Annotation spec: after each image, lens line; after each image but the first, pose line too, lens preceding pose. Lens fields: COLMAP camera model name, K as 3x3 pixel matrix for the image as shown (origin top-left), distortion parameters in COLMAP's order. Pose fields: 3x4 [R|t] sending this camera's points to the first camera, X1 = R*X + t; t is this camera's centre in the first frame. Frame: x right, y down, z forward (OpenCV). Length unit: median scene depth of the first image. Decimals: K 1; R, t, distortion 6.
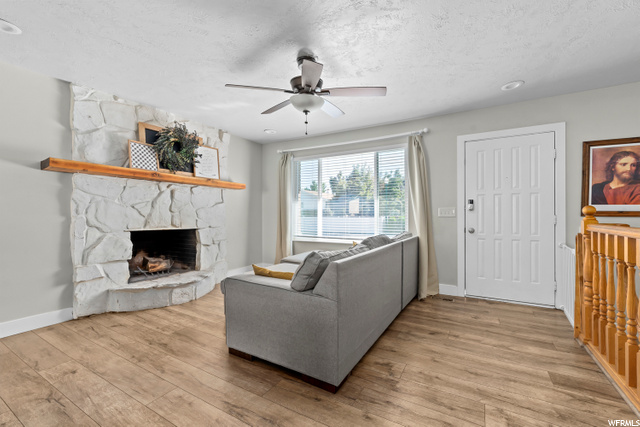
lens RADIAL K [[278.0, 0, 322.1], [0, 278.0, 214.1], [0, 0, 1]] dist [0.000162, 0.000167]
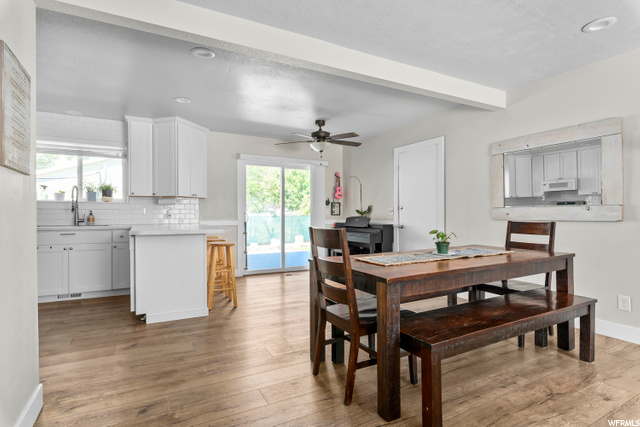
lens RADIAL K [[340.9, 0, 322.6], [0, 340.9, 213.9], [0, 0, 1]] dist [-0.000988, 0.001150]
pose [[-0.519659, 0.001156, -0.854373, 0.453121], [-0.003433, 0.999988, 0.003441, 0.006047], [0.854367, 0.004721, -0.519649, 0.828369]]
